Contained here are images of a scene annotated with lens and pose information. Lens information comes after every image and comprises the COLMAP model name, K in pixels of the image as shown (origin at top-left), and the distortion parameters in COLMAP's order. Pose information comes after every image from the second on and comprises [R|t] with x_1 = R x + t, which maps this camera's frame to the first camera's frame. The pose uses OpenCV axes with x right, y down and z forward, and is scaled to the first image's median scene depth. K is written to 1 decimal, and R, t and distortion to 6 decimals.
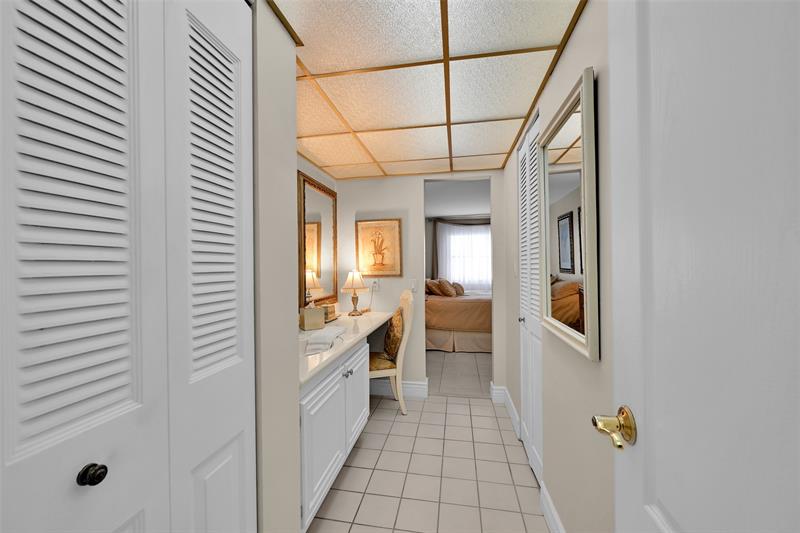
lens RADIAL K [[316.2, 0, 398.2], [0, 316.2, 265.2], [0, 0, 1]] dist [0.000718, 0.000373]
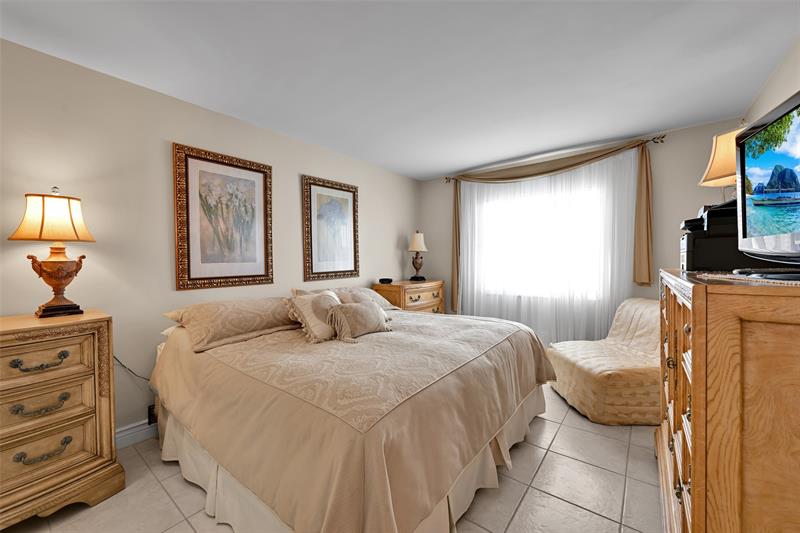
lens RADIAL K [[316.2, 0, 398.2], [0, 316.2, 265.2], [0, 0, 1]] dist [0.000718, 0.000373]
pose [[0.885885, 0.005556, -0.463872, 0.410987], [0.006203, 0.999697, 0.023819, -0.002736], [0.463864, -0.023979, 0.885582, 0.642392]]
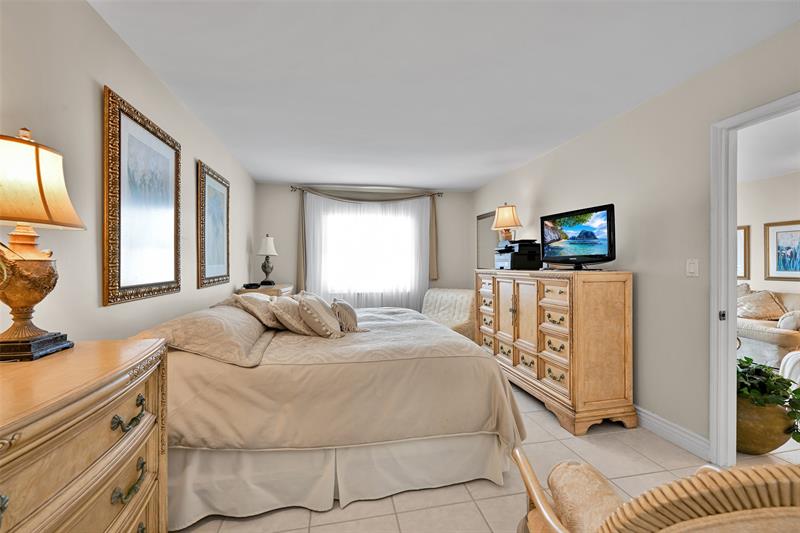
lens RADIAL K [[316.2, 0, 398.2], [0, 316.2, 265.2], [0, 0, 1]] dist [0.000718, 0.000373]
pose [[0.927147, 0.003984, 0.374677, 0.085555], [-0.006863, 0.999956, 0.006350, -0.001145], [-0.374635, -0.008459, 0.927134, 0.519103]]
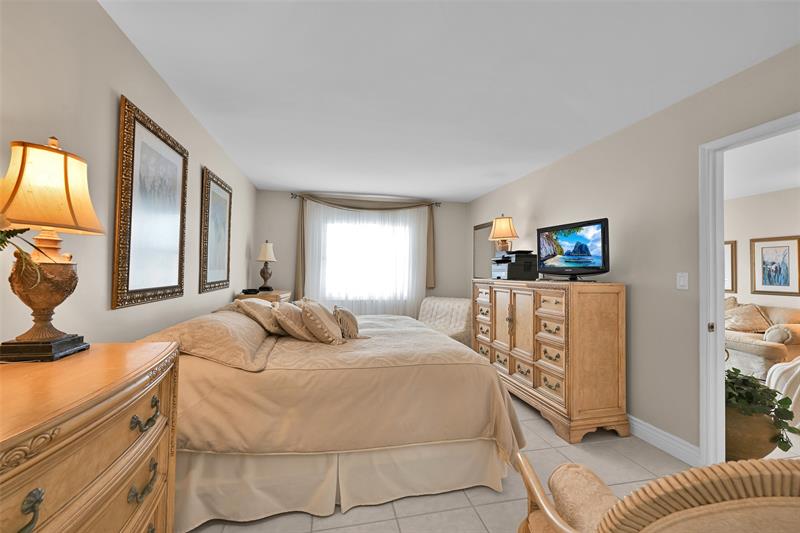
lens RADIAL K [[316.2, 0, 398.2], [0, 316.2, 265.2], [0, 0, 1]] dist [0.000718, 0.000373]
pose [[0.919833, 0.029310, 0.391213, 0.072697], [-0.024002, 0.999542, -0.018451, -0.001873], [-0.391574, 0.007582, 0.920115, 0.513870]]
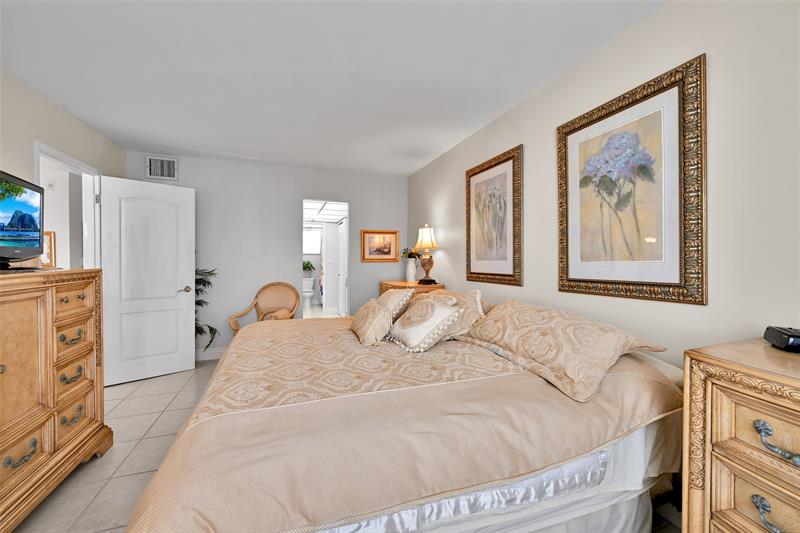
lens RADIAL K [[319.1, 0, 400.0], [0, 319.1, 266.5], [0, 0, 1]] dist [0.000096, 0.000001]
pose [[-0.861419, 0.016386, -0.507630, 0.346182], [0.007901, 0.999791, 0.018866, 0.001982], [0.507833, 0.012241, -0.861369, 1.319646]]
